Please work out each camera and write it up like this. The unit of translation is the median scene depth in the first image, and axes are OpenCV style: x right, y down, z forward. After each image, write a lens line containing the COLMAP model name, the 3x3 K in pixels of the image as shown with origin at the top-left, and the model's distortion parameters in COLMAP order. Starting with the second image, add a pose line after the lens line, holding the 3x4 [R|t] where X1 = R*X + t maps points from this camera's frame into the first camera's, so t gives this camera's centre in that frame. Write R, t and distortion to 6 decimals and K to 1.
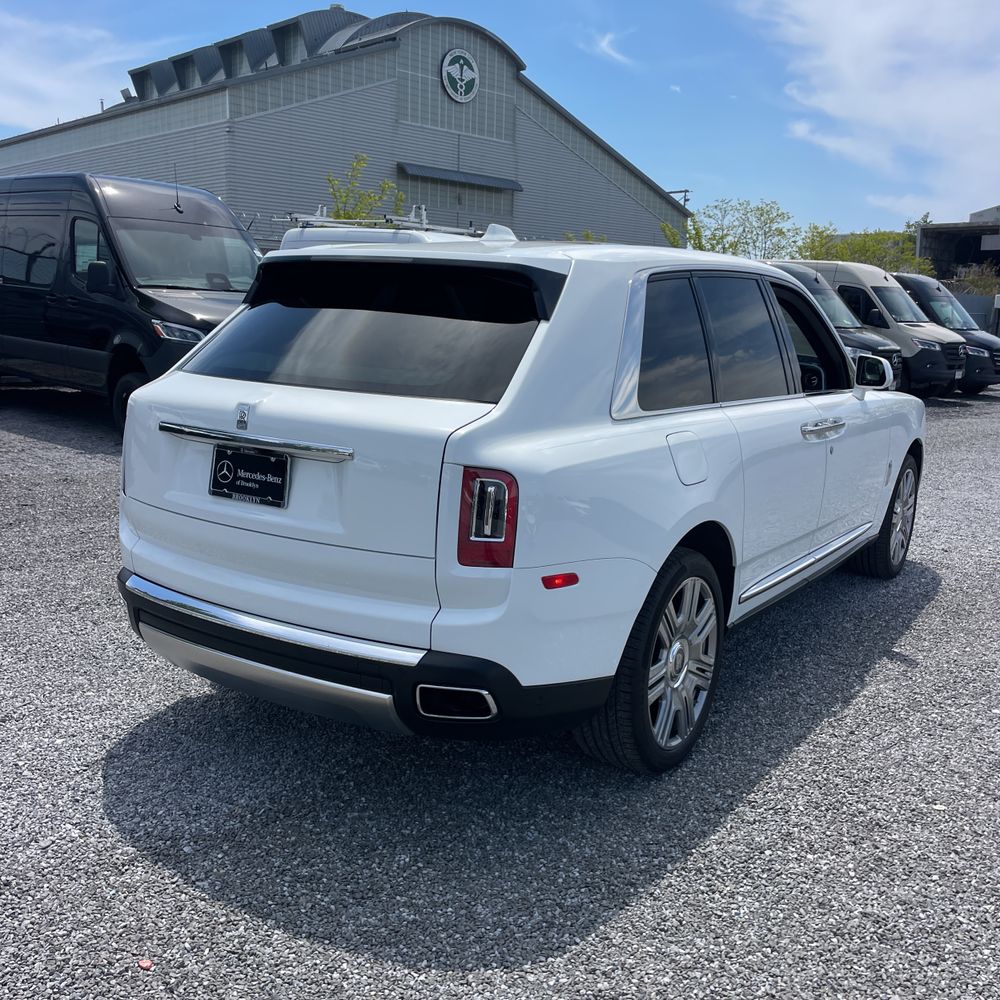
lens RADIAL K [[1014.1, 0, 505.5], [0, 1014.1, 503.6], [0, 0, 1]] dist [0.029307, 0.000000]
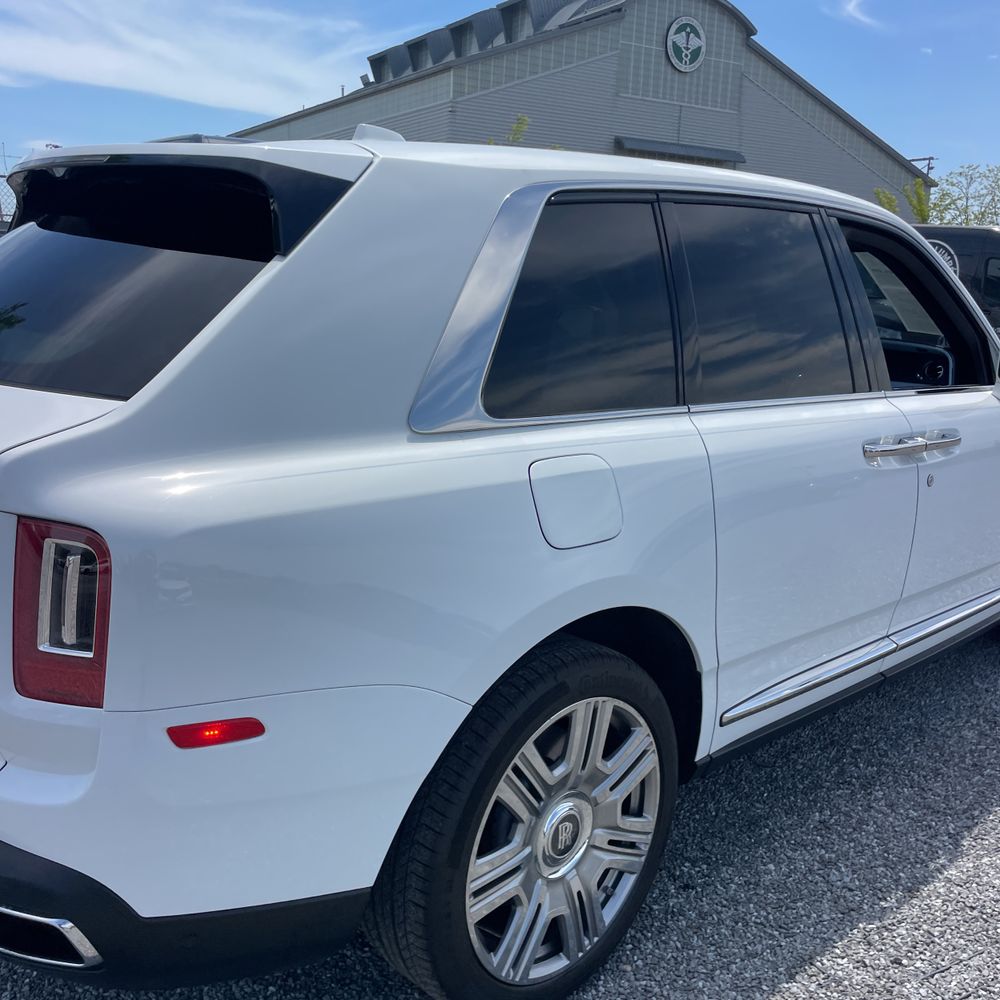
lens RADIAL K [[1014.1, 0, 497.0], [0, 1014.1, 495.8], [0, 0, 1]] dist [0.029307, 0.000000]
pose [[0.975720, 0.050166, -0.213200, 0.222309], [-0.047360, 0.998711, 0.018253, -0.048233], [0.213841, -0.007713, 0.976838, 0.358894]]
